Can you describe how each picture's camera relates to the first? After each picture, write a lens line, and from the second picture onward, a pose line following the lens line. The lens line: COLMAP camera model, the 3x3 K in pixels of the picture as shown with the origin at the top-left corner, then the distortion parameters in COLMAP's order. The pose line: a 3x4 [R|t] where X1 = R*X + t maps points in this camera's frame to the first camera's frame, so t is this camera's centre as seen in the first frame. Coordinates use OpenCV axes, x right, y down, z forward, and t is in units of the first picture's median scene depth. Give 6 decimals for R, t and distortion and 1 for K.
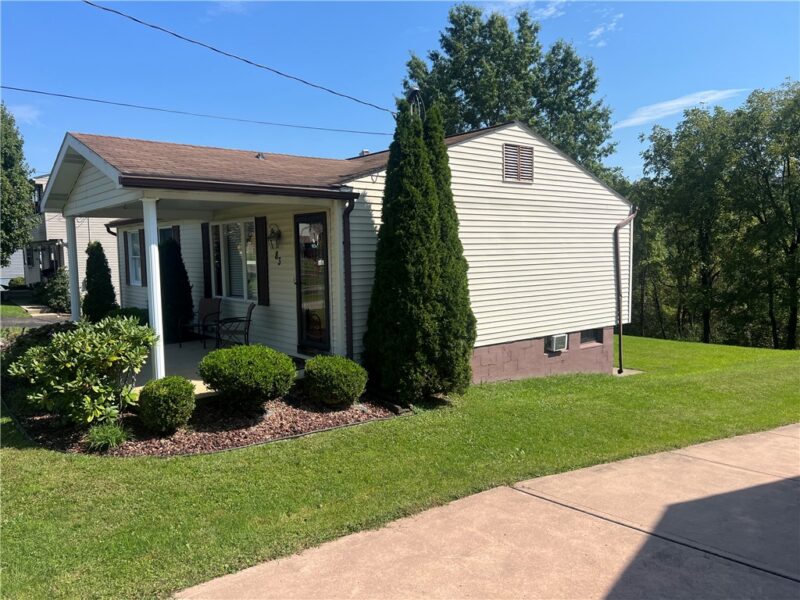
lens RADIAL K [[581.3, 0, 400.0], [0, 581.3, 300.0], [0, 0, 1]] dist [0.059138, 0.000502]
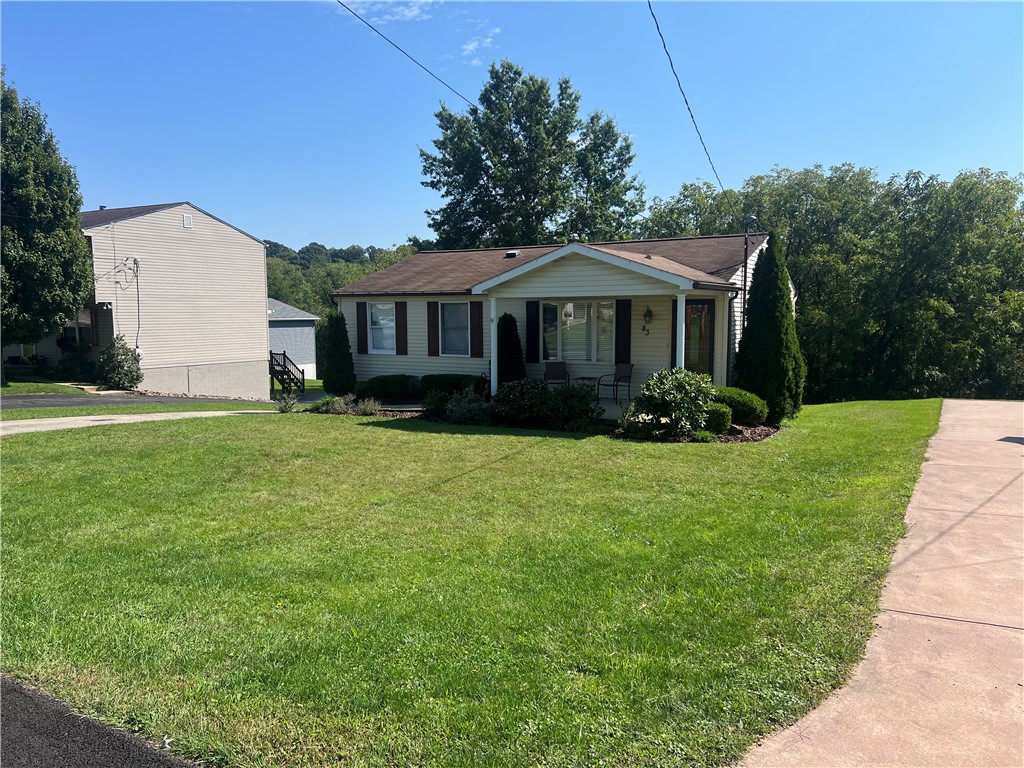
lens RADIAL K [[761.8, 0, 512.0], [0, 761.8, 384.0], [0, 0, 1]] dist [0.064607, -0.077042]
pose [[0.944136, -0.009877, 0.329408, -0.290912], [0.011008, 0.999938, -0.001569, 0.014813], [-0.329372, 0.005107, 0.944186, -0.157129]]
